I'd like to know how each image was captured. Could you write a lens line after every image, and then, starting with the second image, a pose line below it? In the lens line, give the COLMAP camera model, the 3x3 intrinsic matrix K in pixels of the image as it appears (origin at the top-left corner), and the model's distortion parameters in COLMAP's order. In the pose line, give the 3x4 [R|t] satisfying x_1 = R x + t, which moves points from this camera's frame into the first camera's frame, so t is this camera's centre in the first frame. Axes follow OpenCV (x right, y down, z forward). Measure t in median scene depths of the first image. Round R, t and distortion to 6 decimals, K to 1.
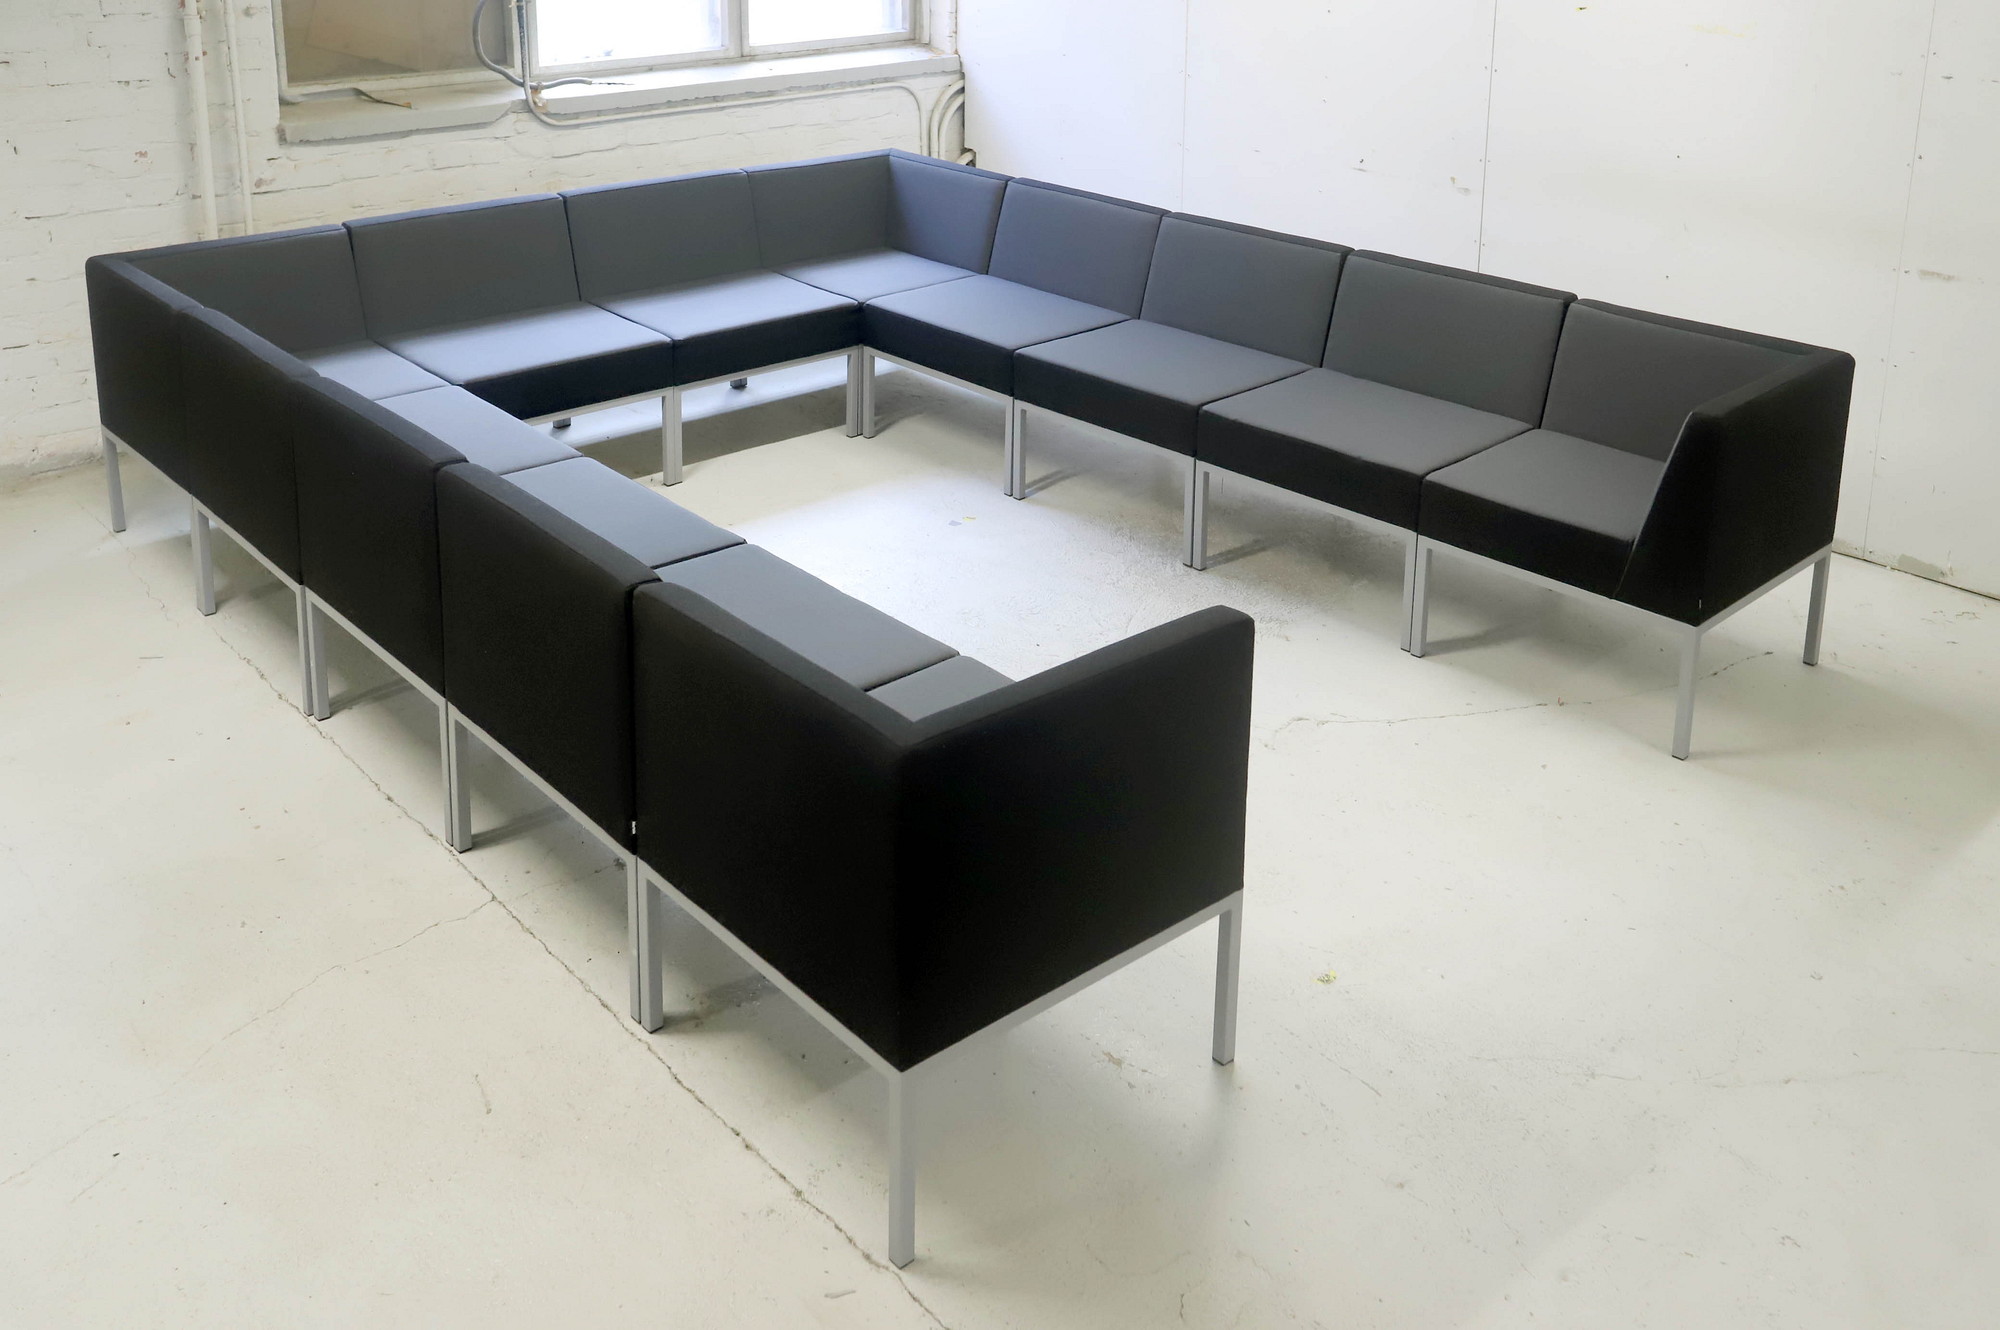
lens RADIAL K [[1762.0, 0, 934.6], [0, 1762.0, 547.5], [0, 0, 1]] dist [-0.013699, 0.009936]
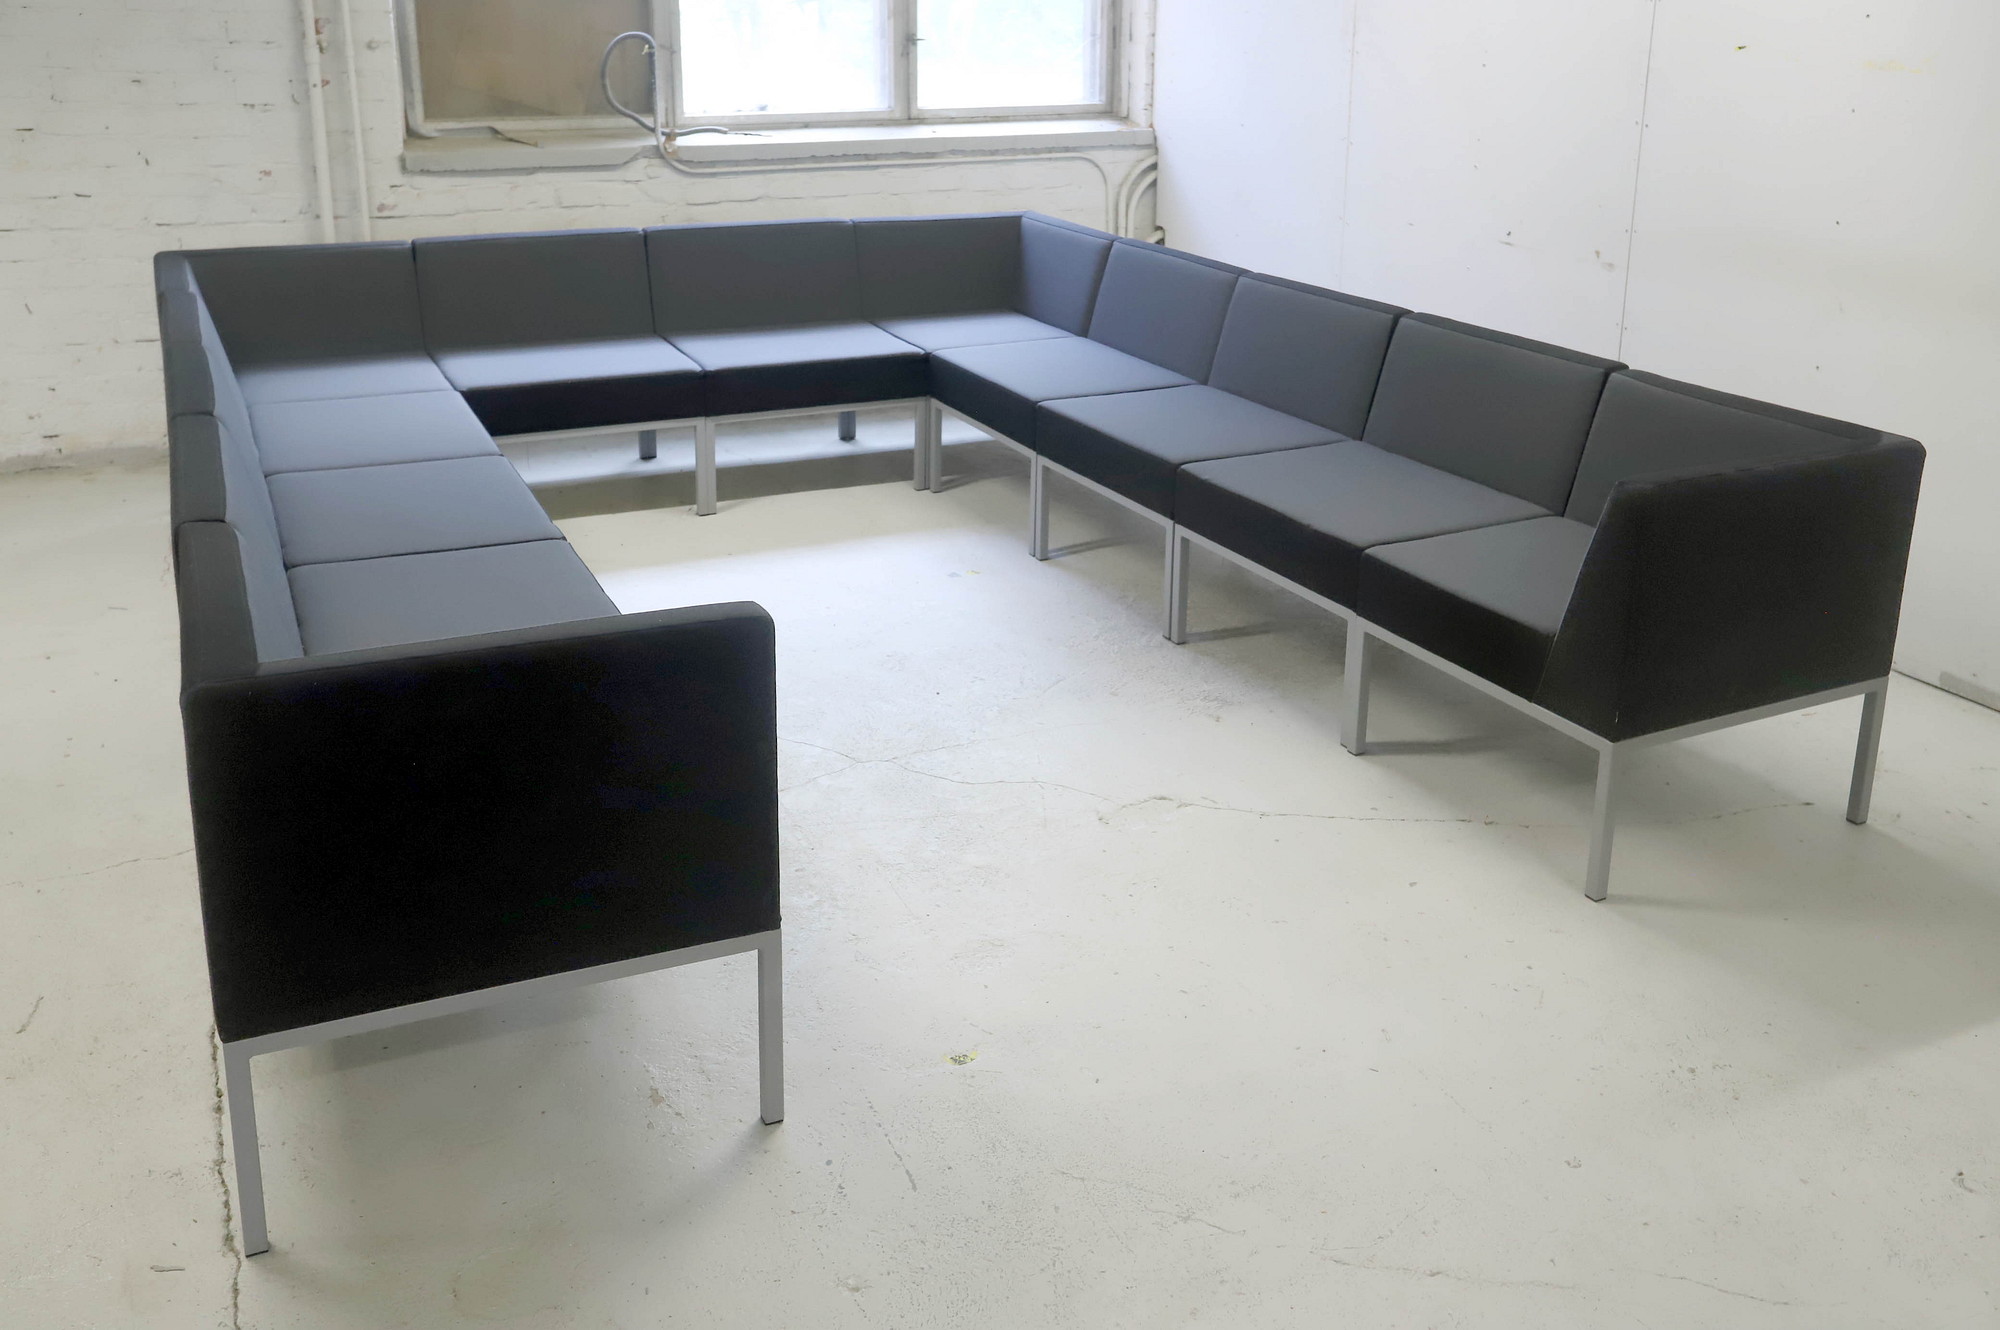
lens RADIAL K [[1641.0, 0, 901.6], [0, 1641.0, 688.8], [0, 0, 1]] dist [-0.014509, 0.007456]
pose [[0.955493, 0.108388, -0.274381, 0.250160], [-0.103285, 0.994104, 0.033021, 0.022753], [0.276342, -0.003211, 0.961054, 0.126420]]
